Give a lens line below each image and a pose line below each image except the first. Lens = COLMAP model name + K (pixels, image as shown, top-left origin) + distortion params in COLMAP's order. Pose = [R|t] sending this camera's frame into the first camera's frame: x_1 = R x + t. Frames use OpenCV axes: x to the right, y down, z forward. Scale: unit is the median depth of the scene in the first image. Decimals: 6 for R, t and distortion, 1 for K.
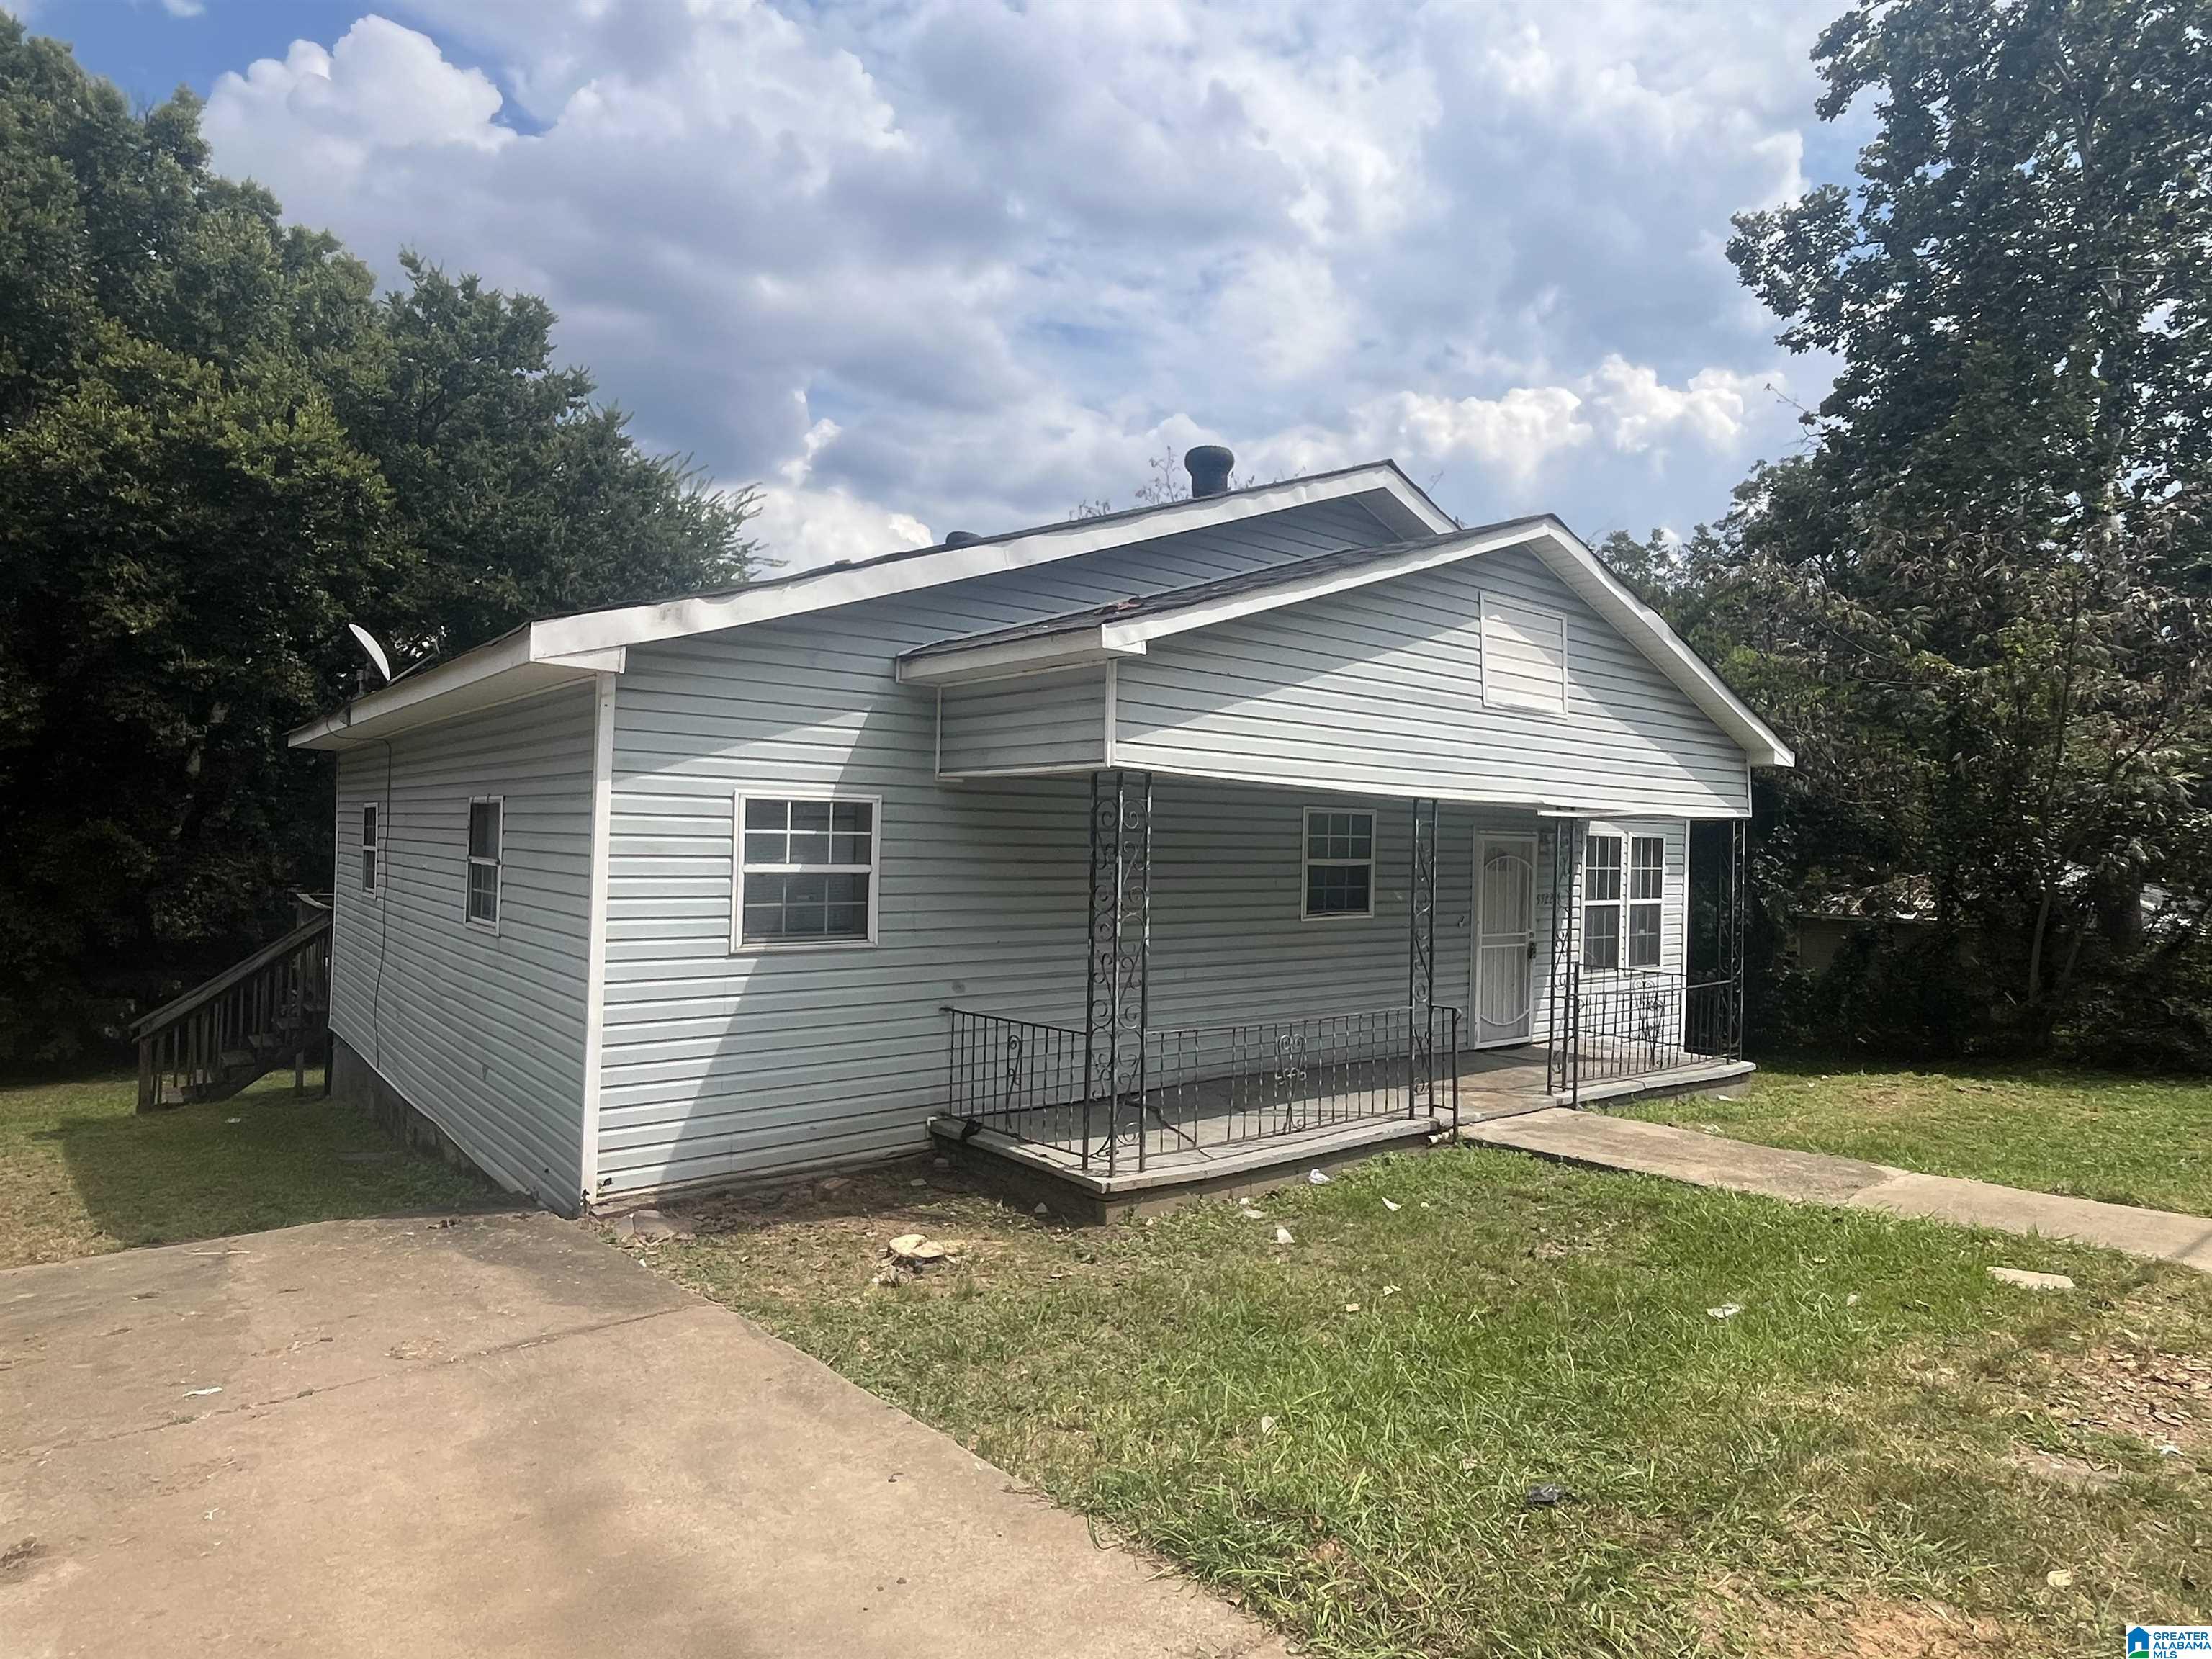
lens RADIAL K [[1243.0, 0, 1106.7], [0, 1243.0, 831.9], [0, 0, 1]] dist [-0.004684, -0.000870]
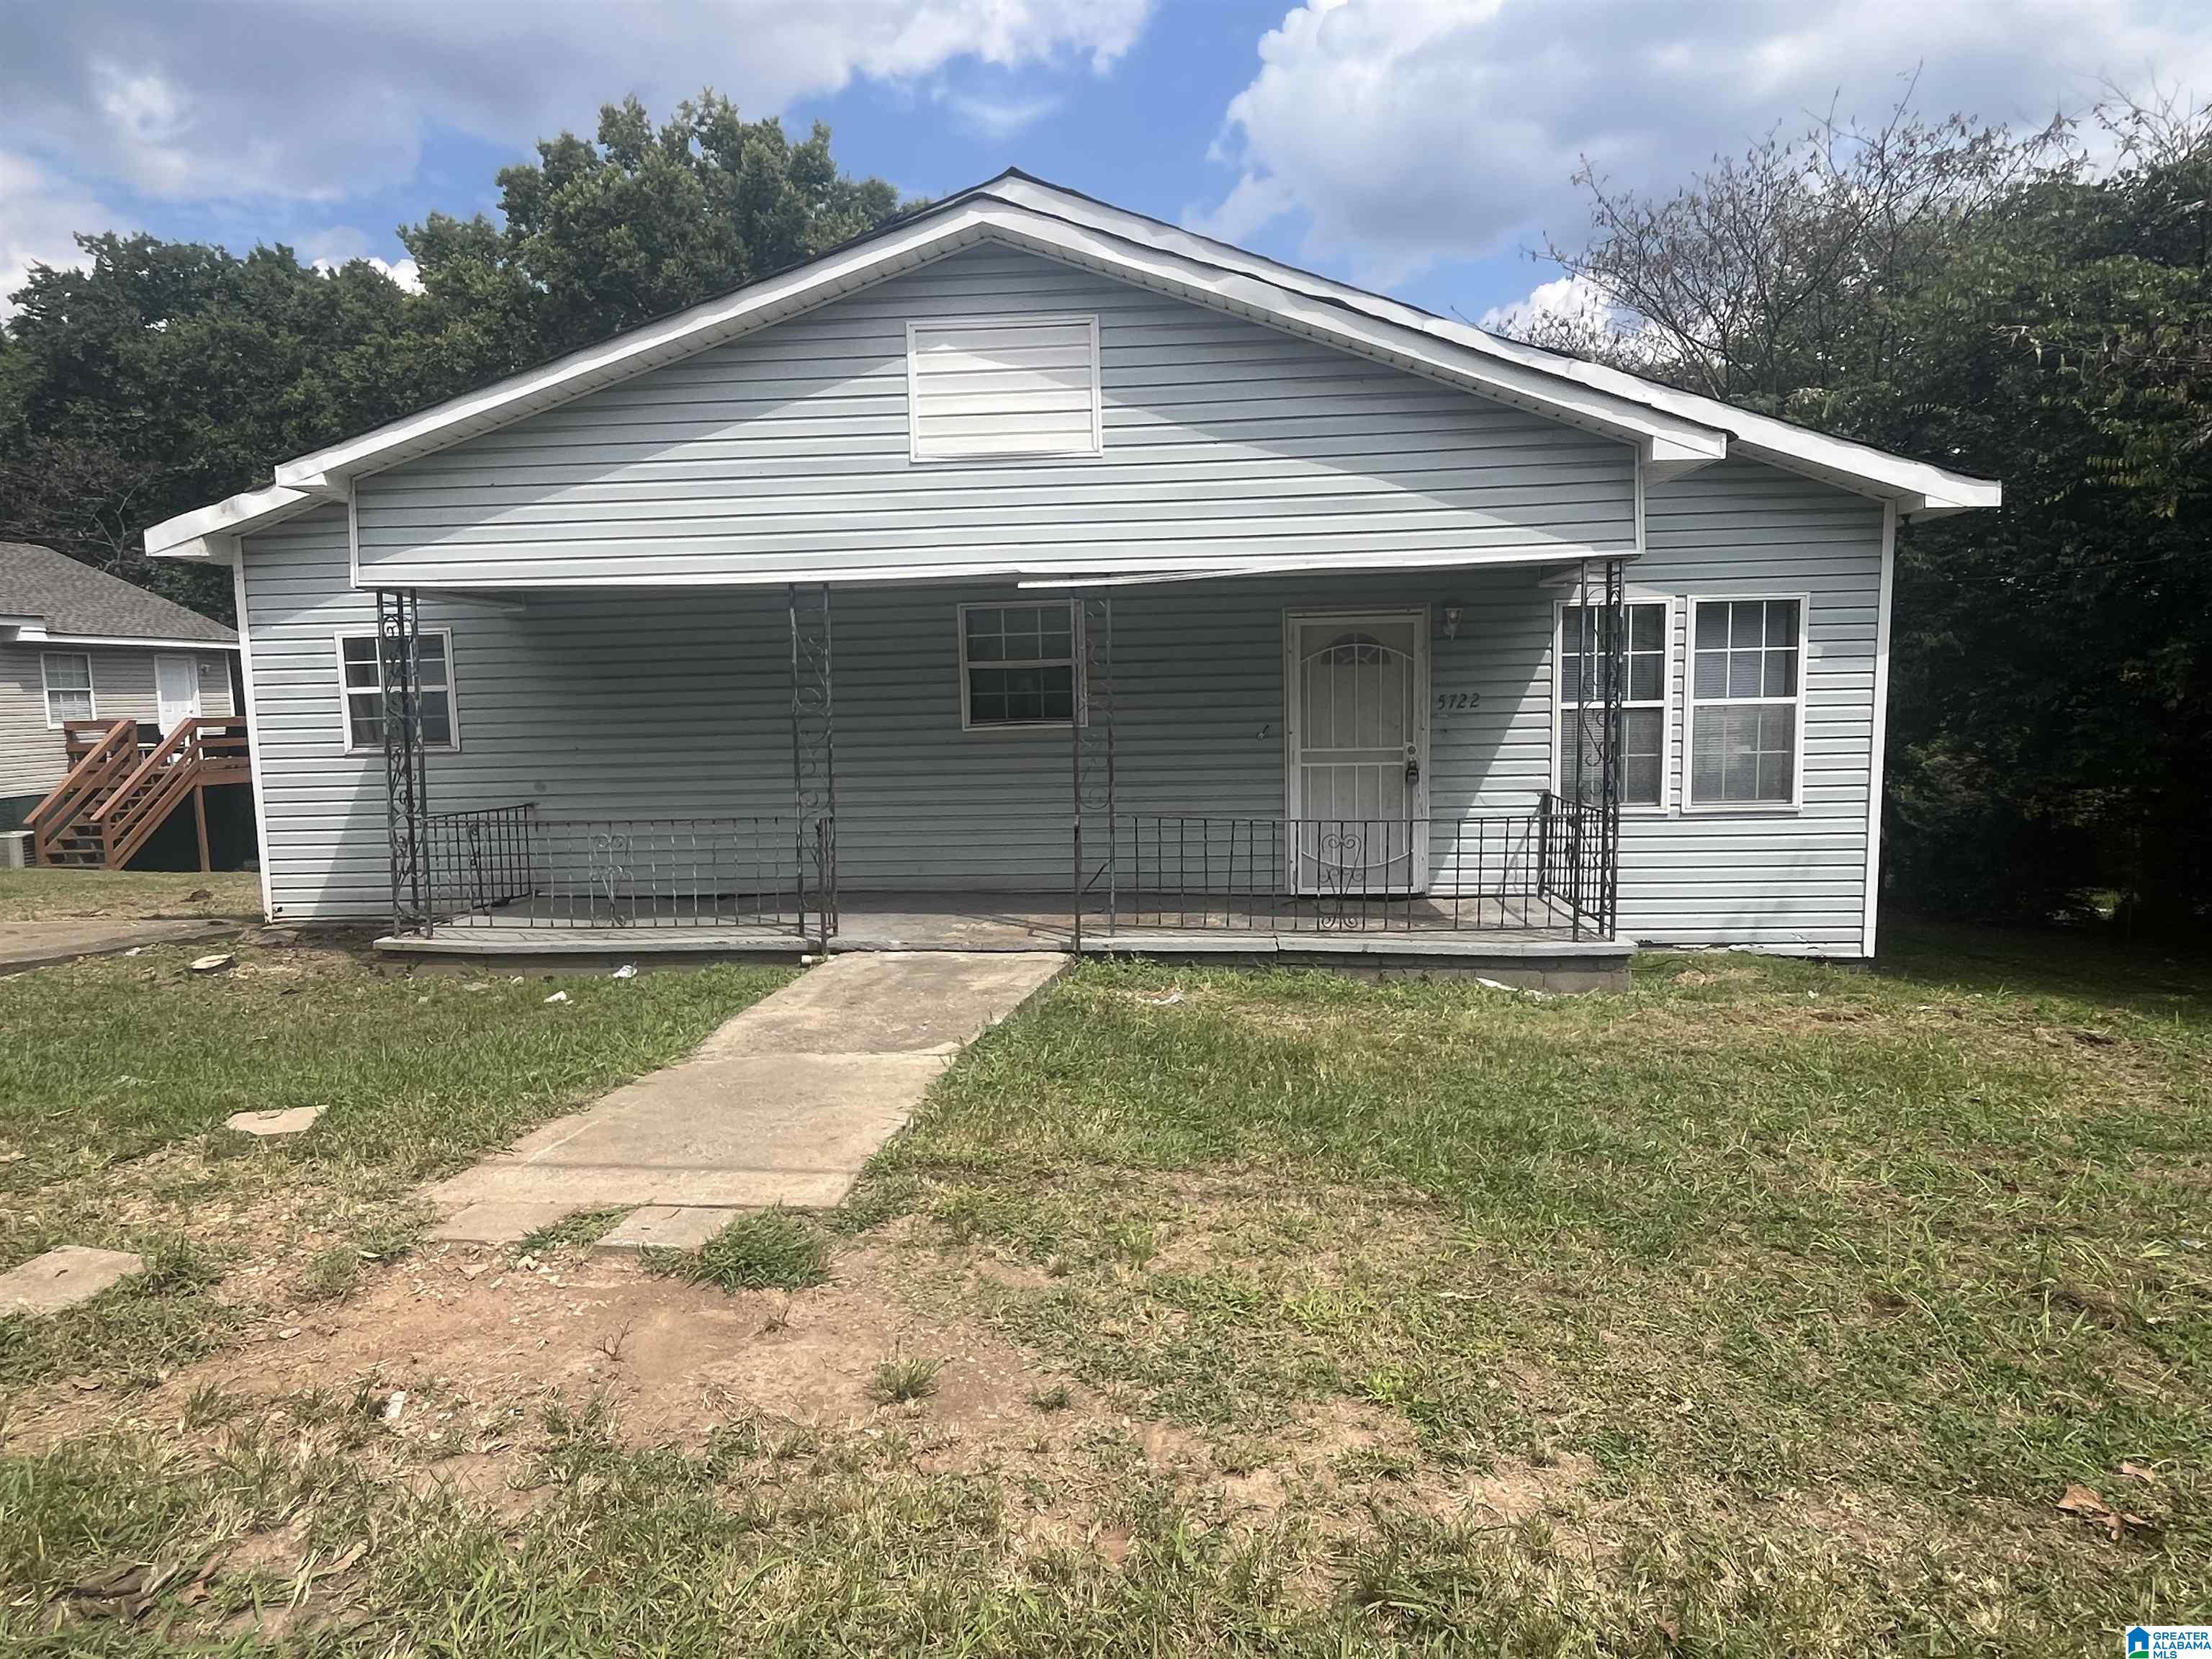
lens RADIAL K [[1243.0, 0, 1106.9], [0, 1243.0, 825.8], [0, 0, 1]] dist [-0.004684, -0.000870]
pose [[0.727256, 0.031040, -0.685664, 0.935939], [0.045877, 0.994544, 0.093683, 0.065702], [0.684831, -0.099588, 0.721864, 0.445304]]
